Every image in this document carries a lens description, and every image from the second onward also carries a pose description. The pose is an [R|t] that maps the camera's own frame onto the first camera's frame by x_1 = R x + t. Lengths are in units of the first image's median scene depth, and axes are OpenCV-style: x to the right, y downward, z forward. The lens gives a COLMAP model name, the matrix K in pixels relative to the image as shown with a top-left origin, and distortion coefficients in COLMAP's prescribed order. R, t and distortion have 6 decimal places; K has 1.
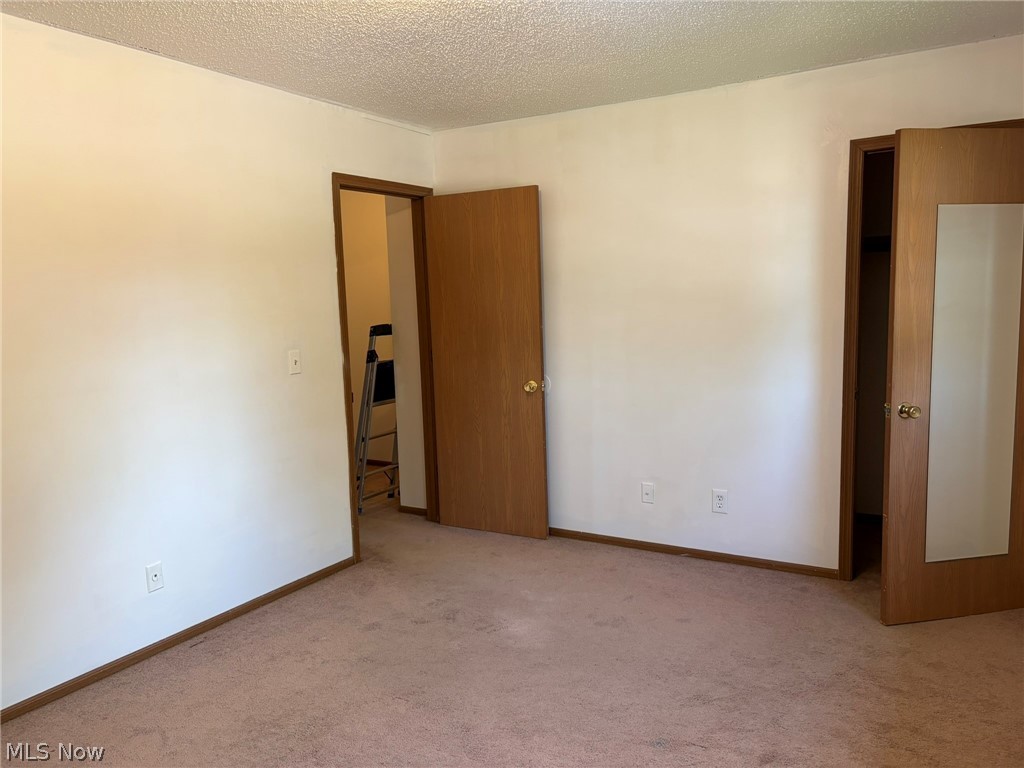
lens RADIAL K [[778.0, 0, 513.6], [0, 778.0, 384.6], [0, 0, 1]] dist [0.065856, -0.071332]
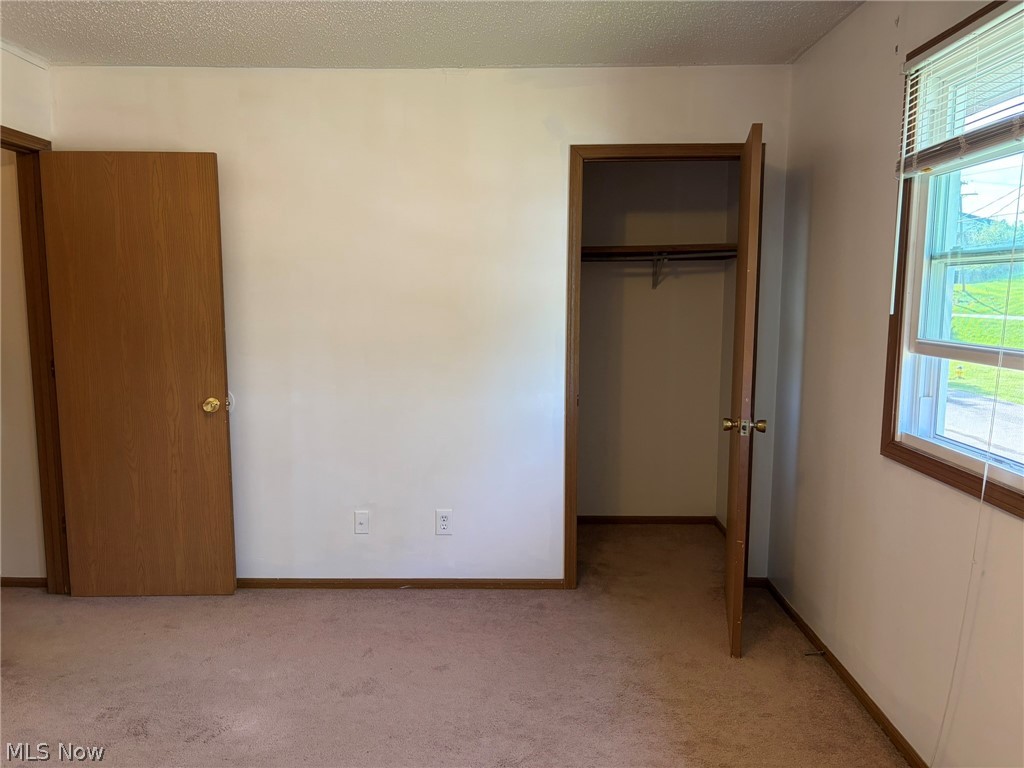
lens RADIAL K [[778.0, 0, 506.3], [0, 778.0, 380.3], [0, 0, 1]] dist [0.065856, -0.071332]
pose [[0.867055, -0.024404, 0.497614, -0.141663], [0.031245, 0.999497, -0.005424, -0.011585], [-0.497231, 0.020251, 0.867382, 0.193725]]
